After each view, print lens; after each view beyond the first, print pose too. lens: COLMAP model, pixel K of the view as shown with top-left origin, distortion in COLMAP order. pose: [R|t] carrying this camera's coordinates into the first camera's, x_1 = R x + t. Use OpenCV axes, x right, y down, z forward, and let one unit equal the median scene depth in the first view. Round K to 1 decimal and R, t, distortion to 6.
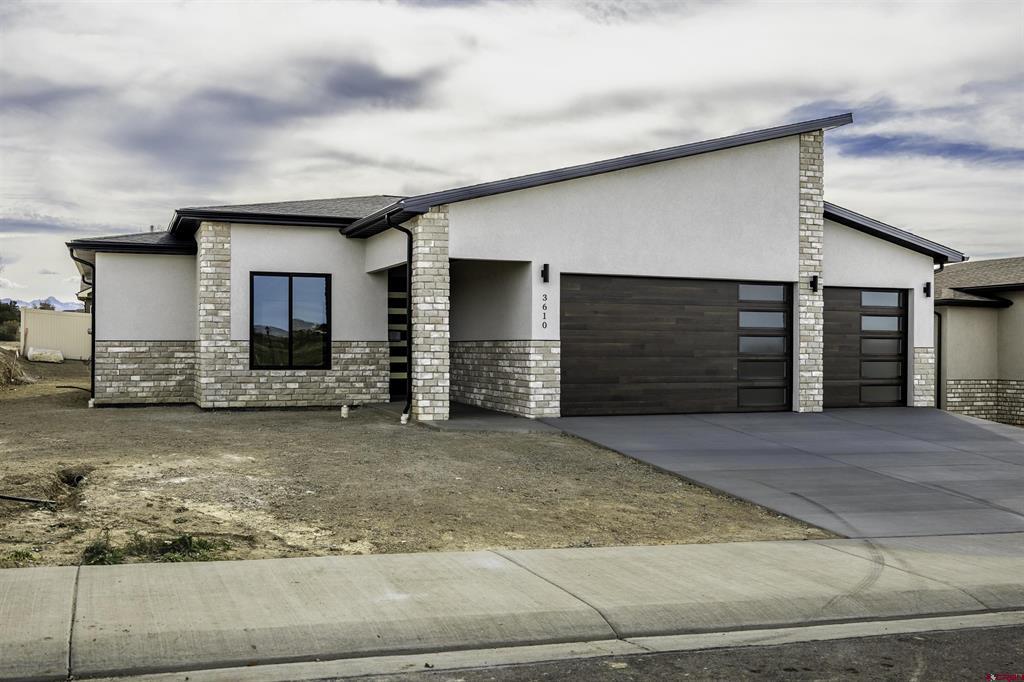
lens RADIAL K [[972.5, 0, 512.0], [0, 972.5, 341.0], [0, 0, 1]] dist [-0.002630, 0.018083]
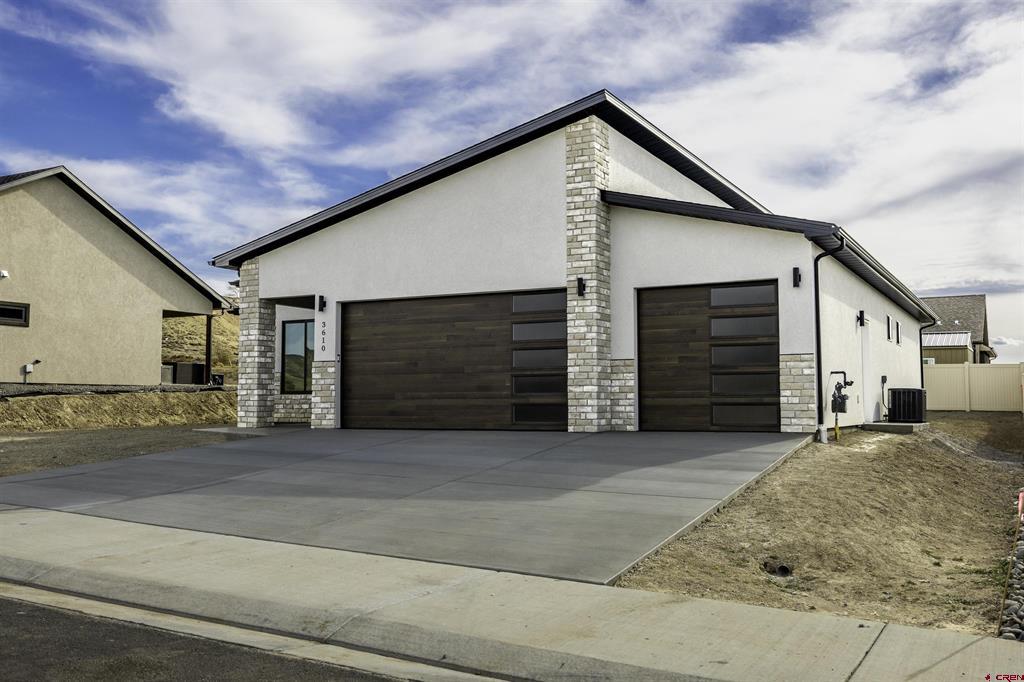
lens RADIAL K [[972.5, 0, 512.0], [0, 972.5, 341.0], [0, 0, 1]] dist [-0.002630, 0.018083]
pose [[0.639641, -0.058670, -0.766431, 0.964669], [0.011014, 0.997680, -0.067181, 0.050120], [0.768595, 0.034530, 0.638803, 0.390483]]
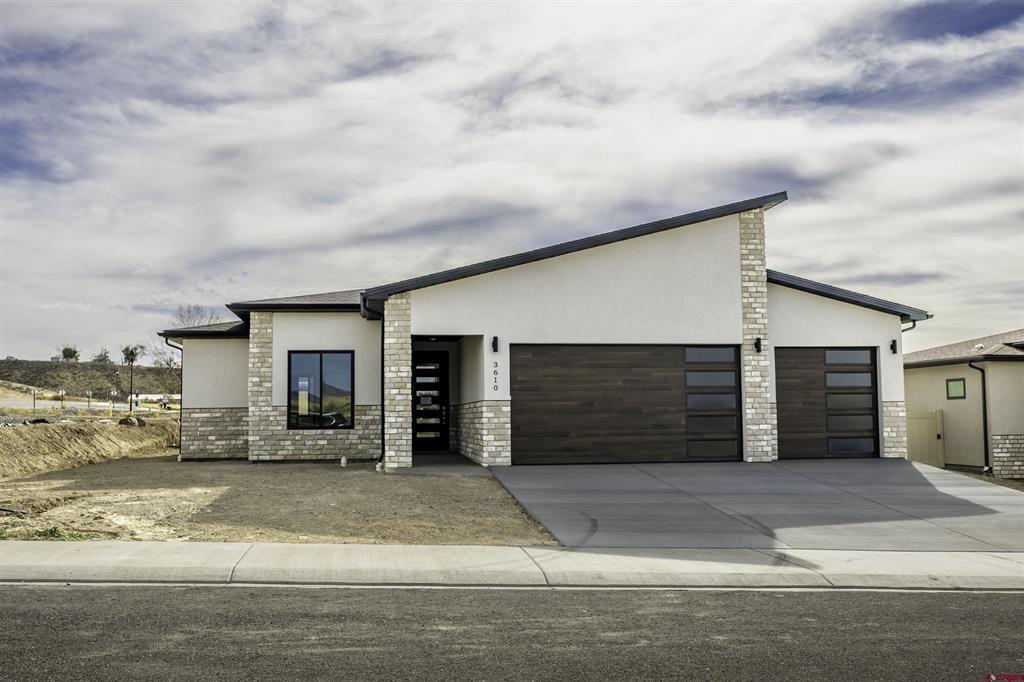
lens RADIAL K [[972.5, 0, 512.0], [0, 972.5, 341.0], [0, 0, 1]] dist [-0.002630, 0.018083]
pose [[0.972396, -0.033965, -0.230851, 0.298705], [0.017213, 0.997095, -0.074193, 0.013910], [0.232700, 0.068171, 0.970156, -0.141674]]
